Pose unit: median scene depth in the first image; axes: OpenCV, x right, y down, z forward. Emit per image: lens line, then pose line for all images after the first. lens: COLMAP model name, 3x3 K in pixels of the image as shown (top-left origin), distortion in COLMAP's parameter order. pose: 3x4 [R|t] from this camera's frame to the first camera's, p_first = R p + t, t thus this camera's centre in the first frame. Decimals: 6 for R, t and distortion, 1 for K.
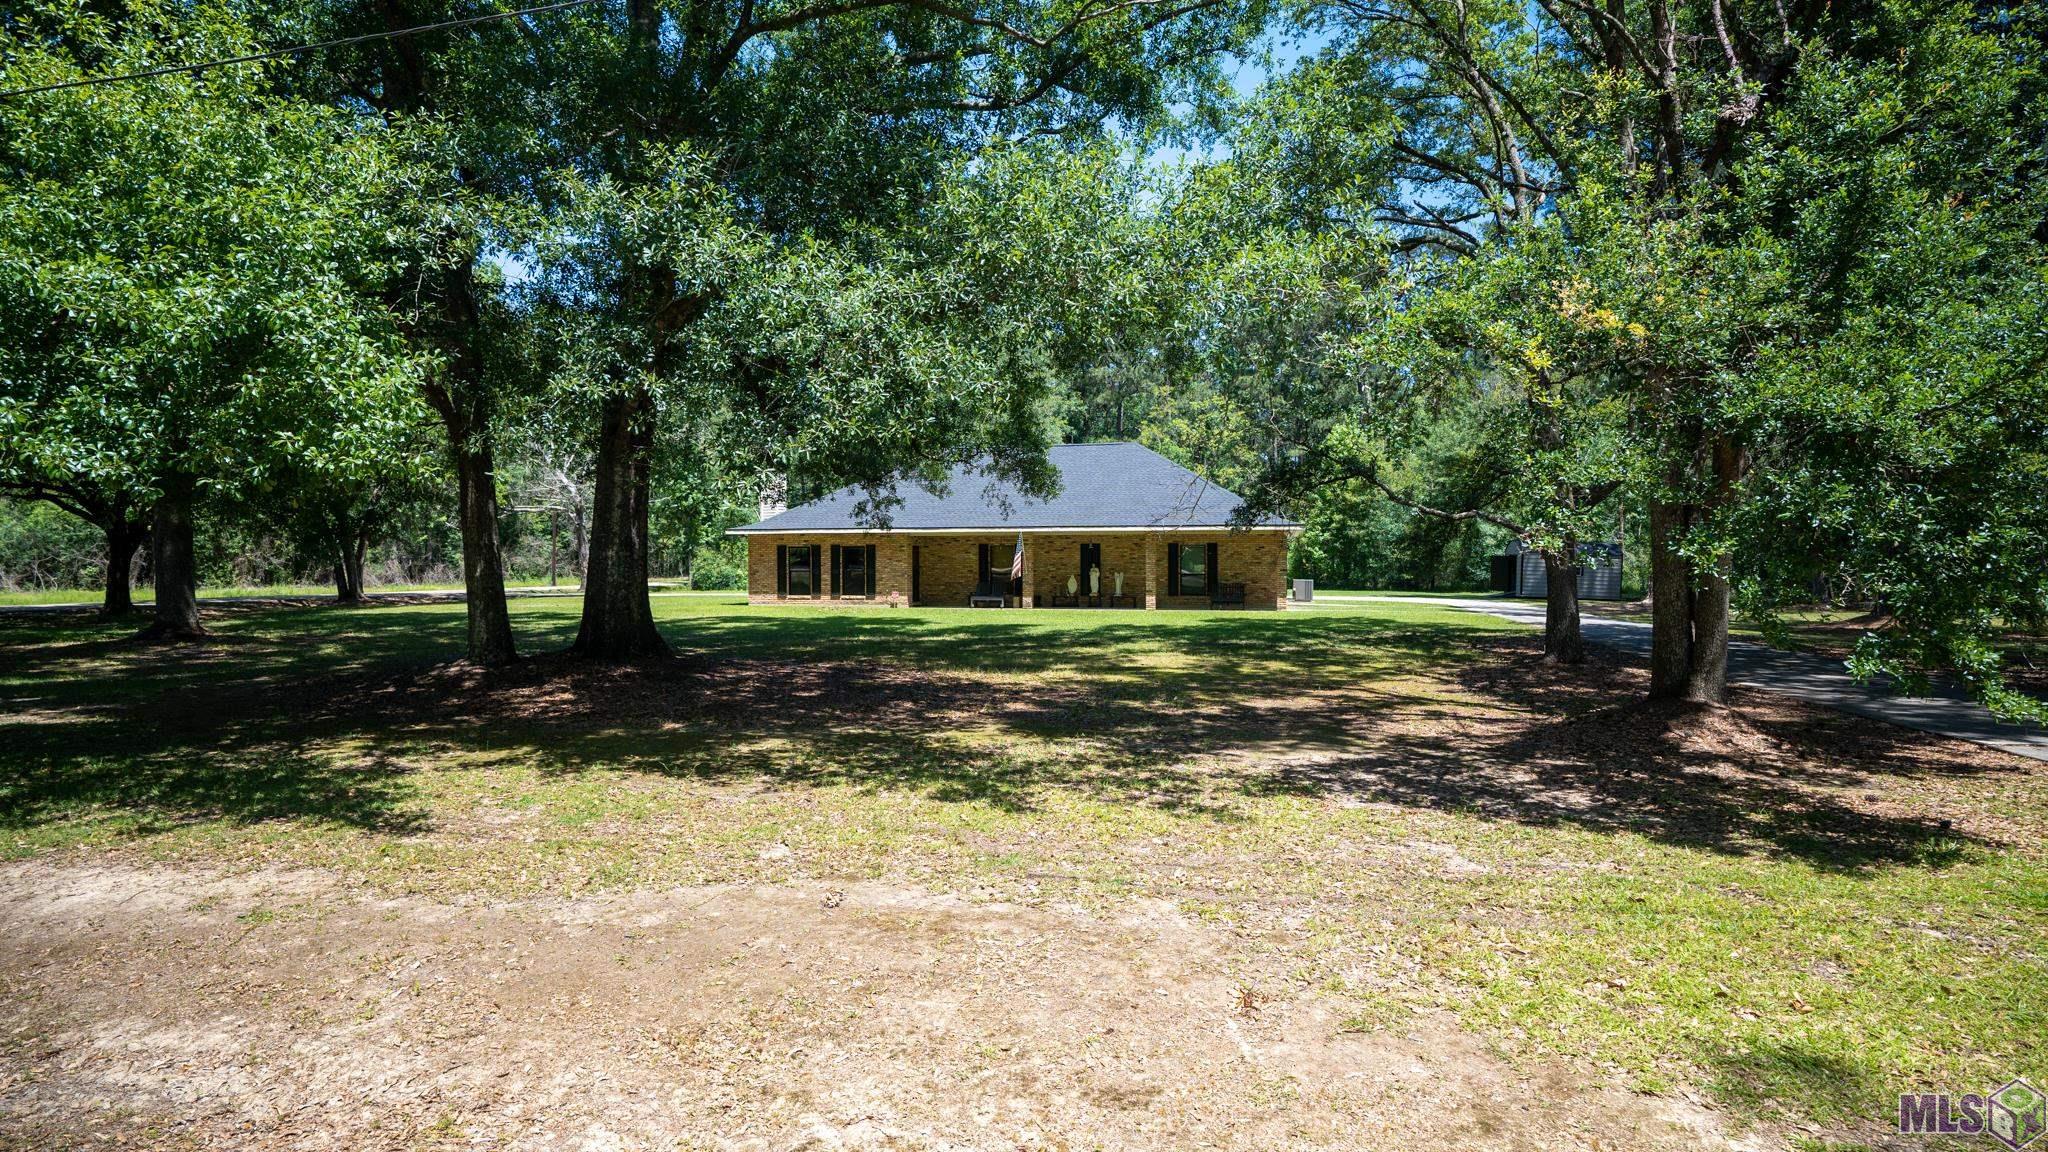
lens RADIAL K [[1072.5, 0, 1022.4], [0, 1072.5, 571.1], [0, 0, 1]] dist [0.003399, 0.000025]
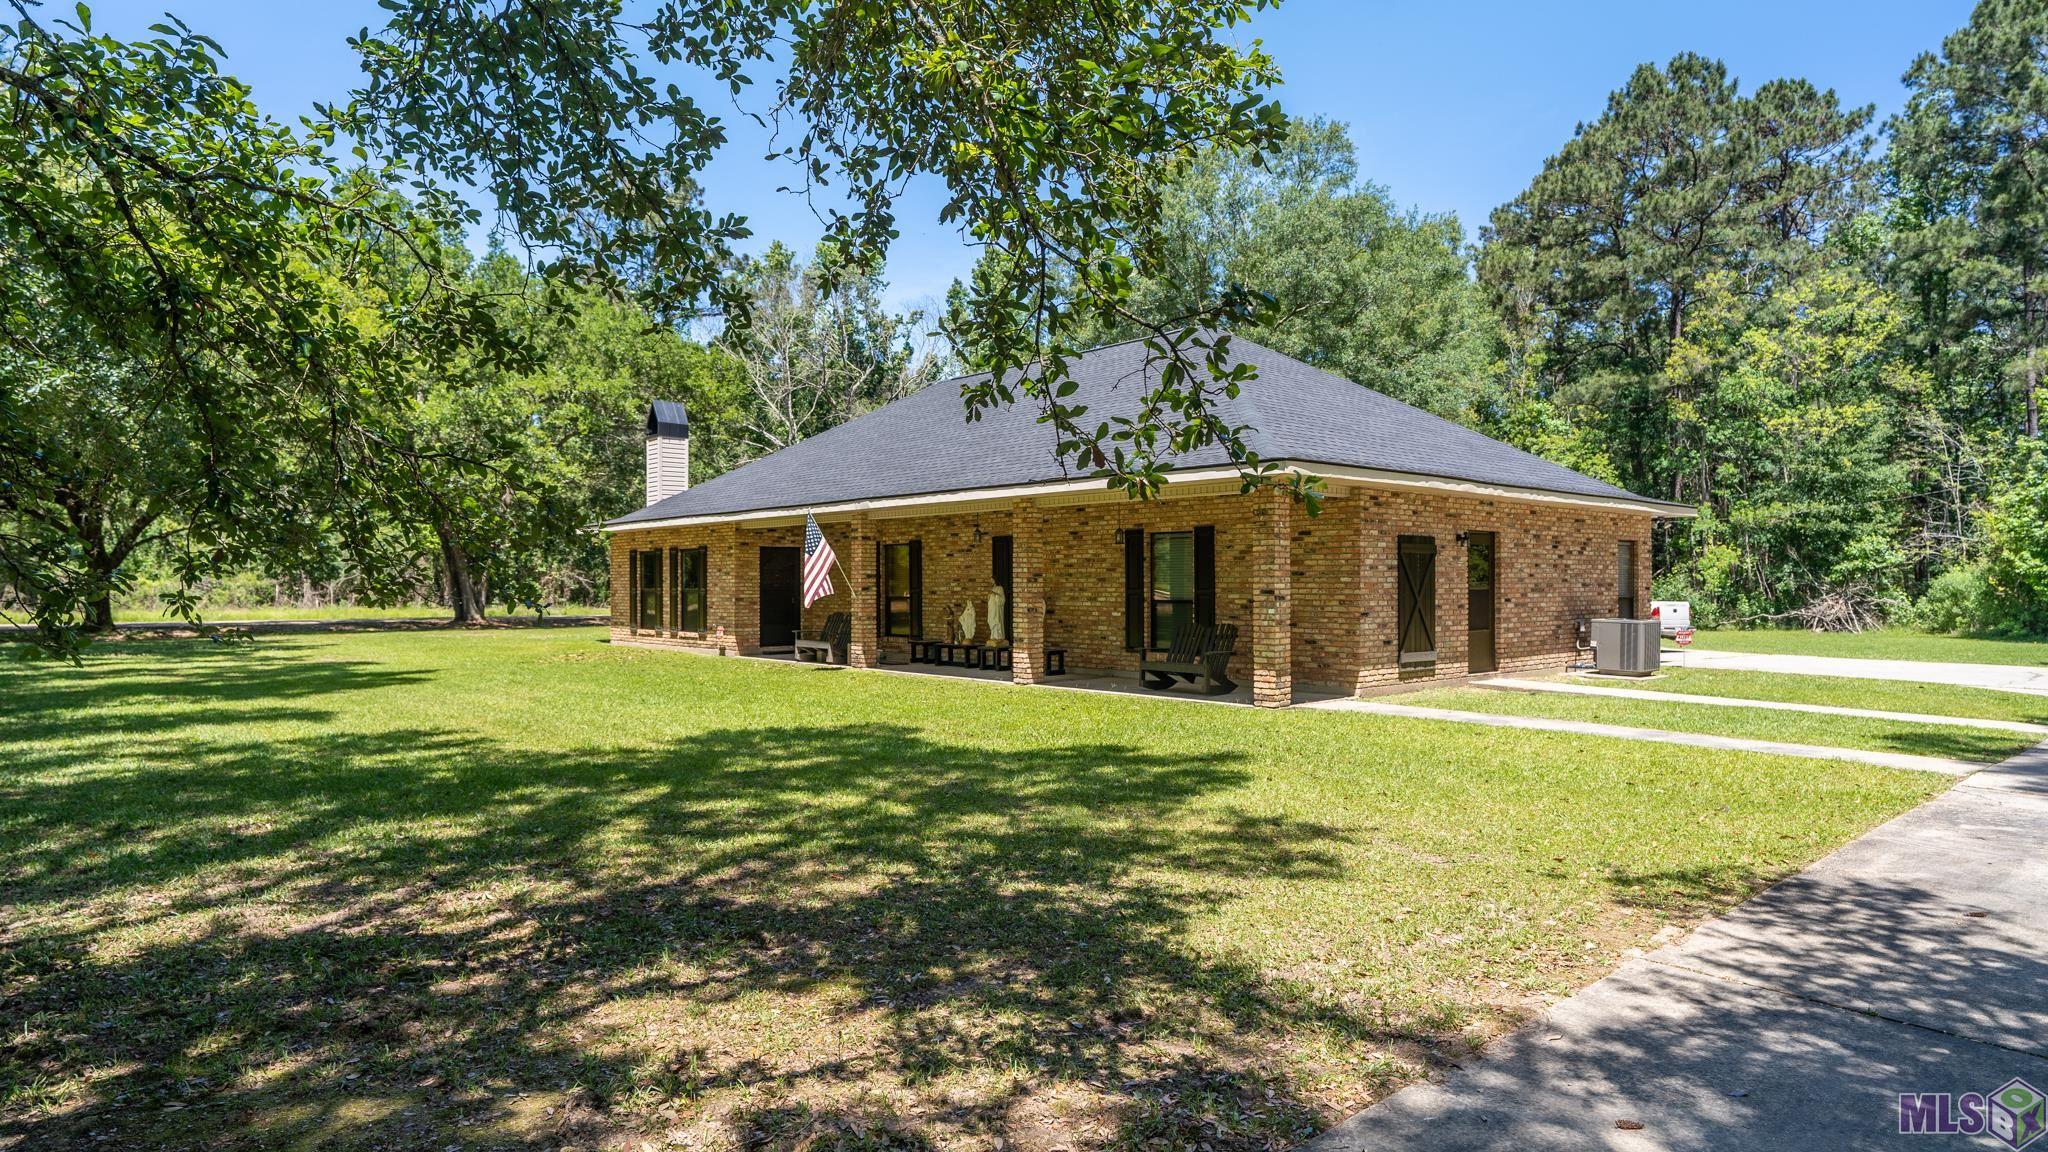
lens RADIAL K [[1186.7, 0, 1037.4], [0, 1186.7, 569.6], [0, 0, 1]] dist [0.021754, 0.000775]
pose [[0.822712, -0.005149, -0.568435, 0.368545], [-0.008357, 0.999741, -0.021151, 0.000592], [0.568397, 0.022152, 0.822456, 0.571789]]
